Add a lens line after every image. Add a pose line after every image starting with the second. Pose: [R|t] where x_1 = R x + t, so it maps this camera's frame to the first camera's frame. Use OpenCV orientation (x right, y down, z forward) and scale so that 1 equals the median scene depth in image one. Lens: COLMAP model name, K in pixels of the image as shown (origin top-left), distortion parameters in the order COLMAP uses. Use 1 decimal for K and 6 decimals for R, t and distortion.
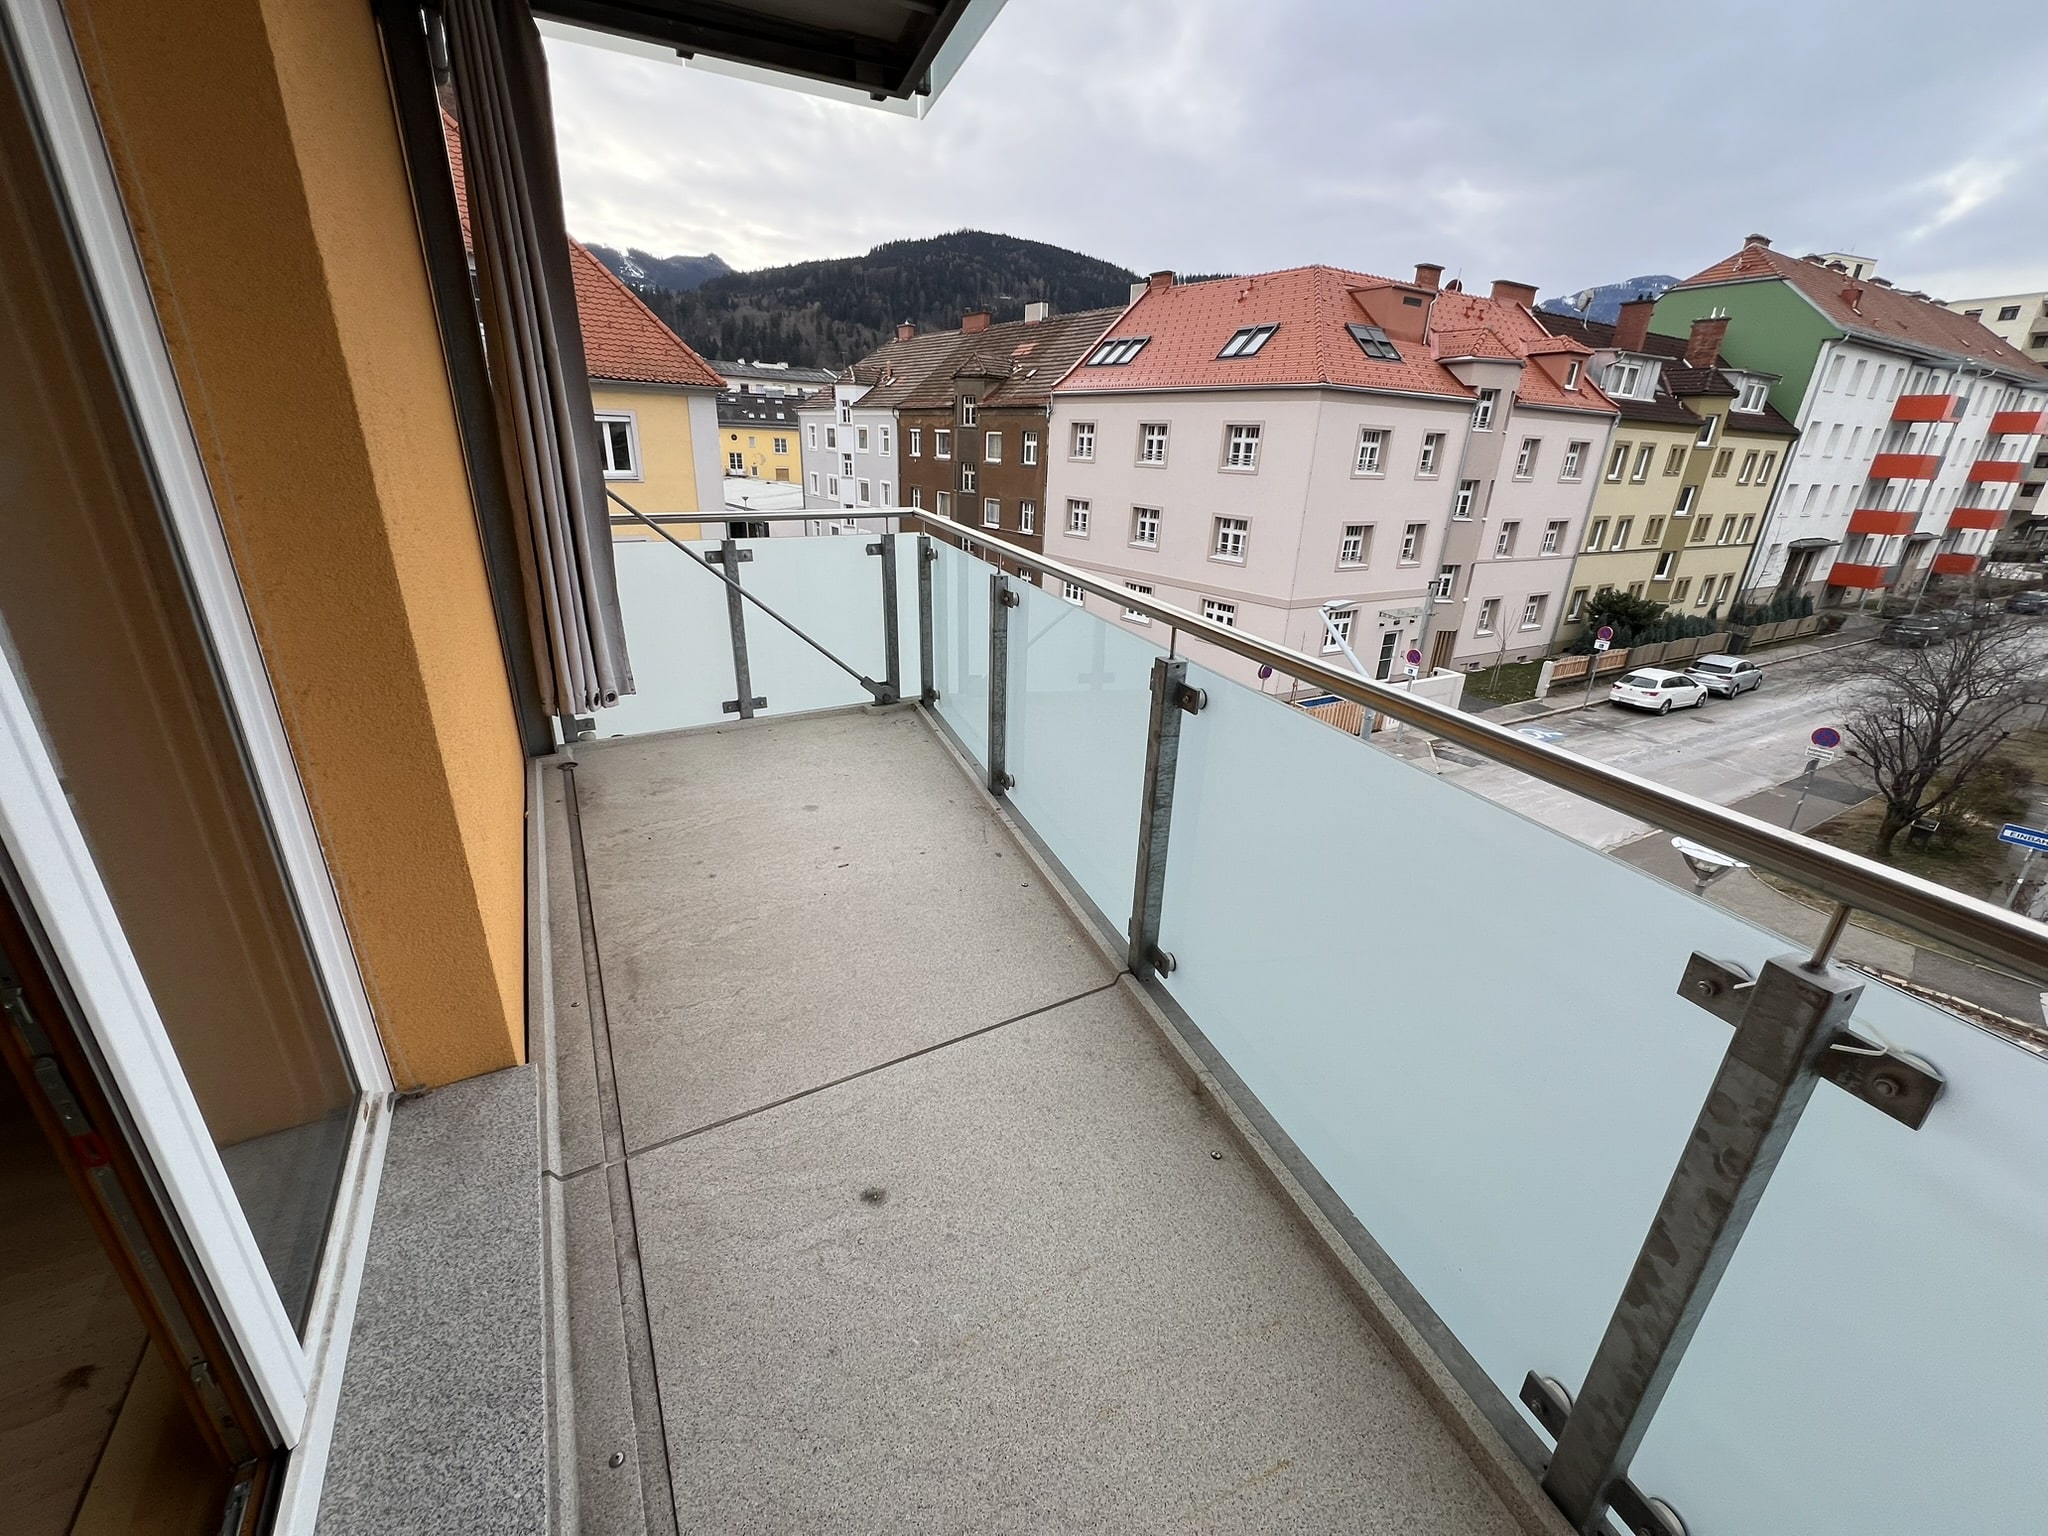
lens RADIAL K [[815.6, 0, 1020.2], [0, 815.6, 760.3], [0, 0, 1]] dist [-0.002273, -0.000597]
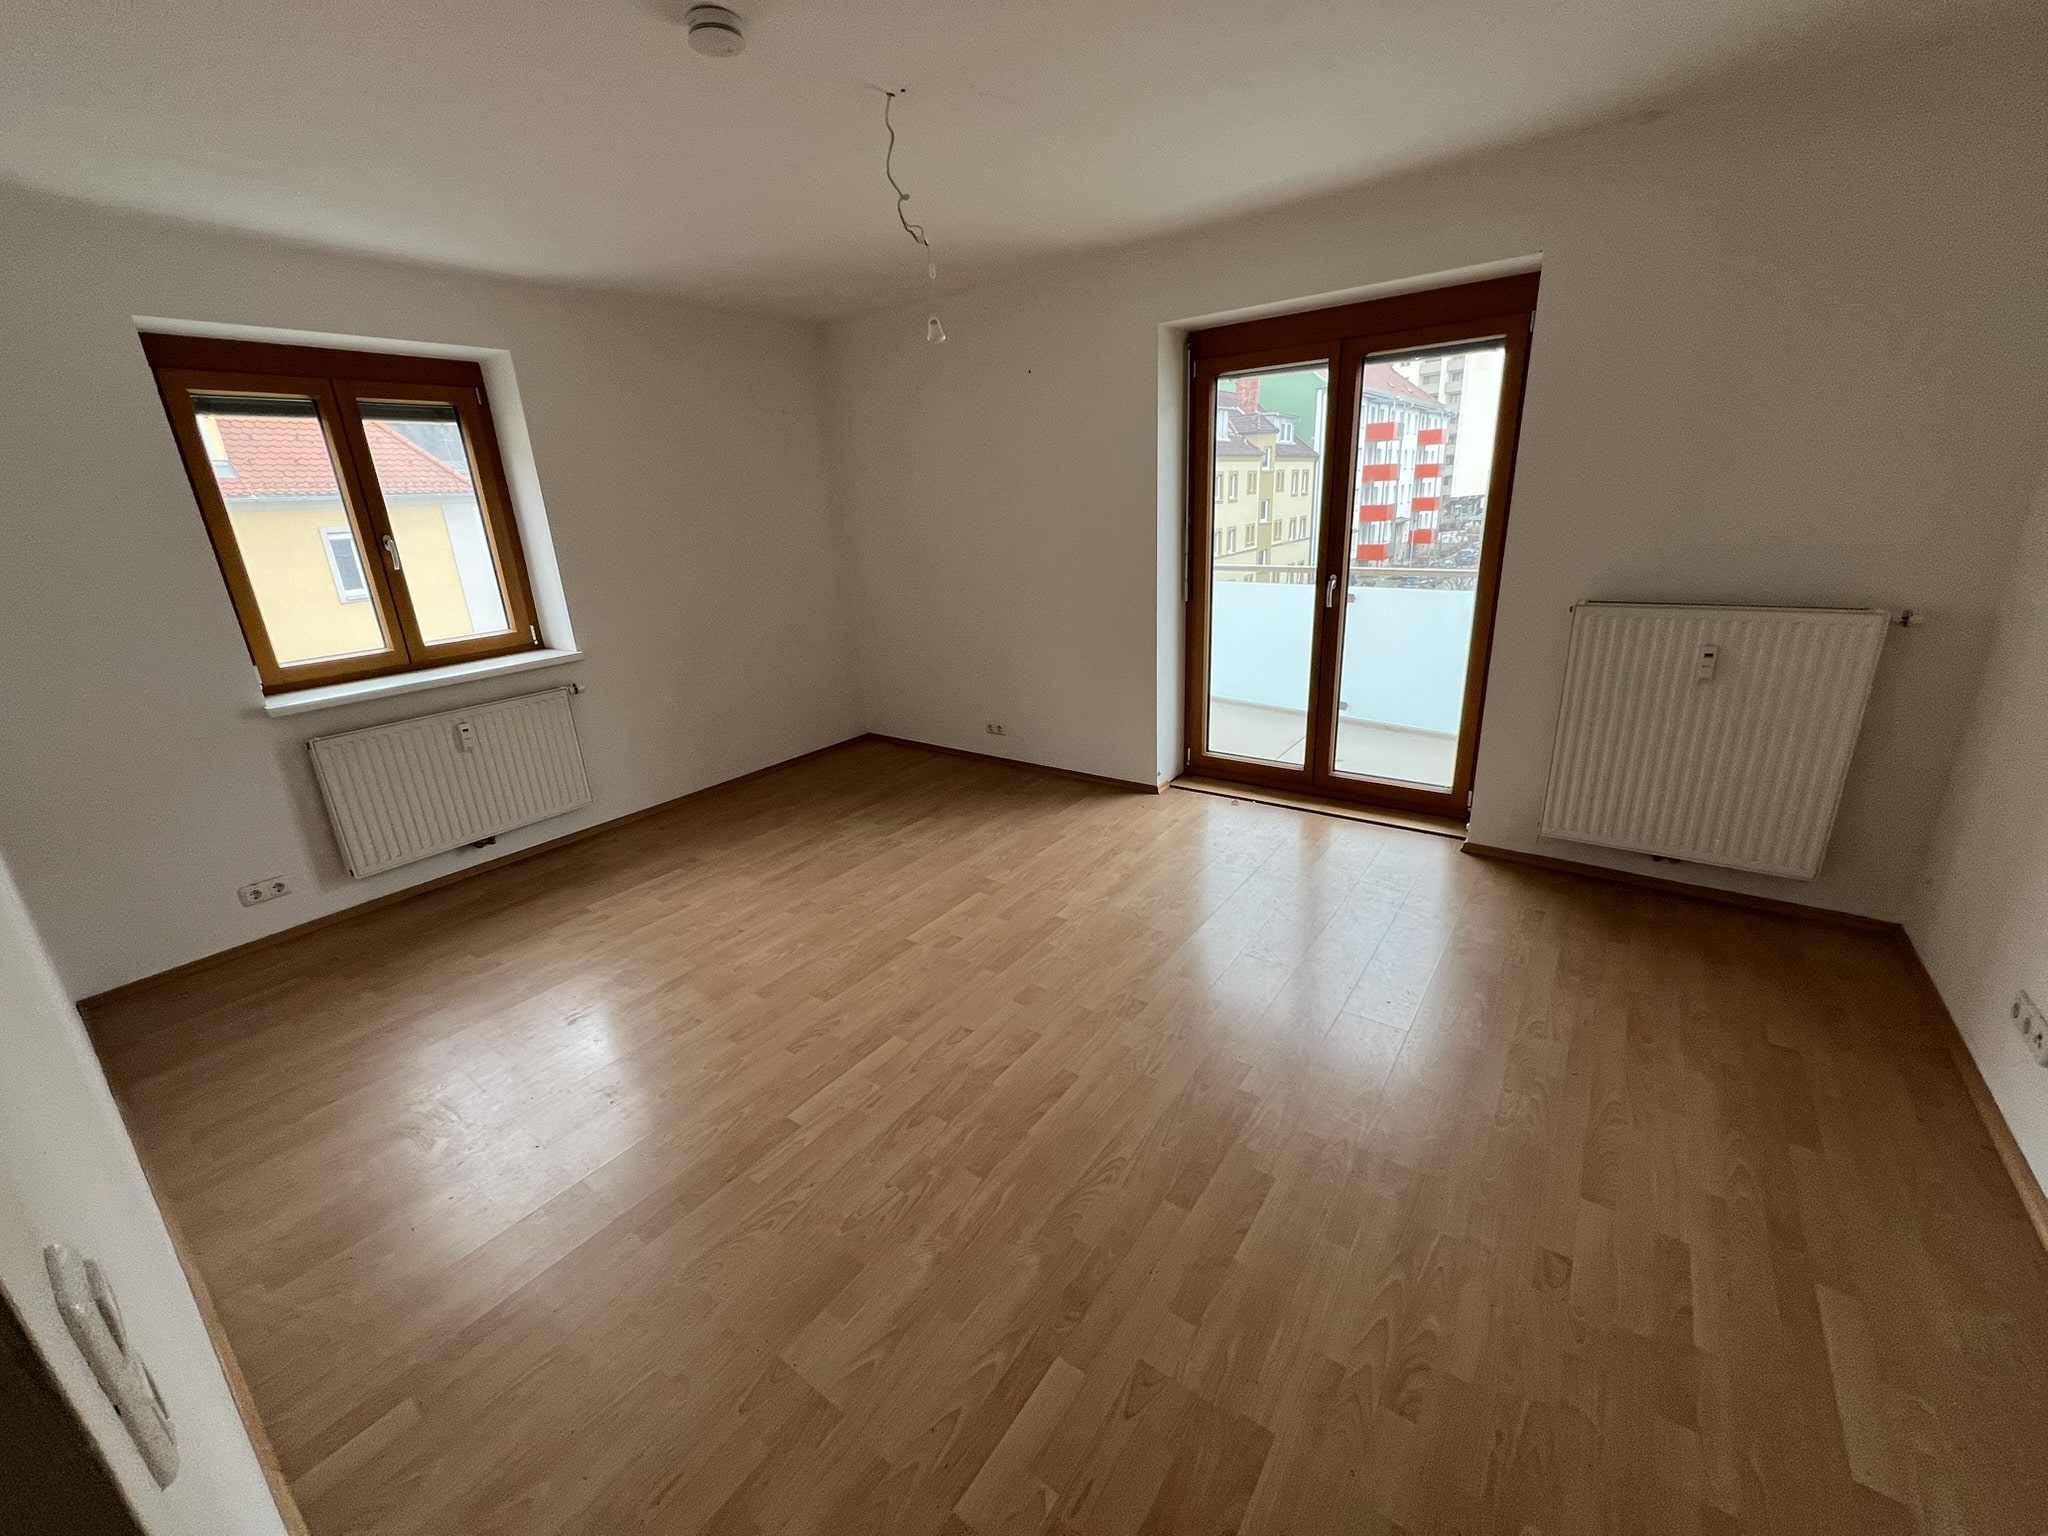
lens RADIAL K [[815.6, 0, 1020.2], [0, 815.6, 760.3], [0, 0, 1]] dist [-0.002273, -0.000597]
pose [[0.910512, -0.206539, 0.358202, -0.089864], [0.231061, 0.972577, -0.026546, 0.016070], [-0.342897, 0.106937, 0.933267, -0.049326]]
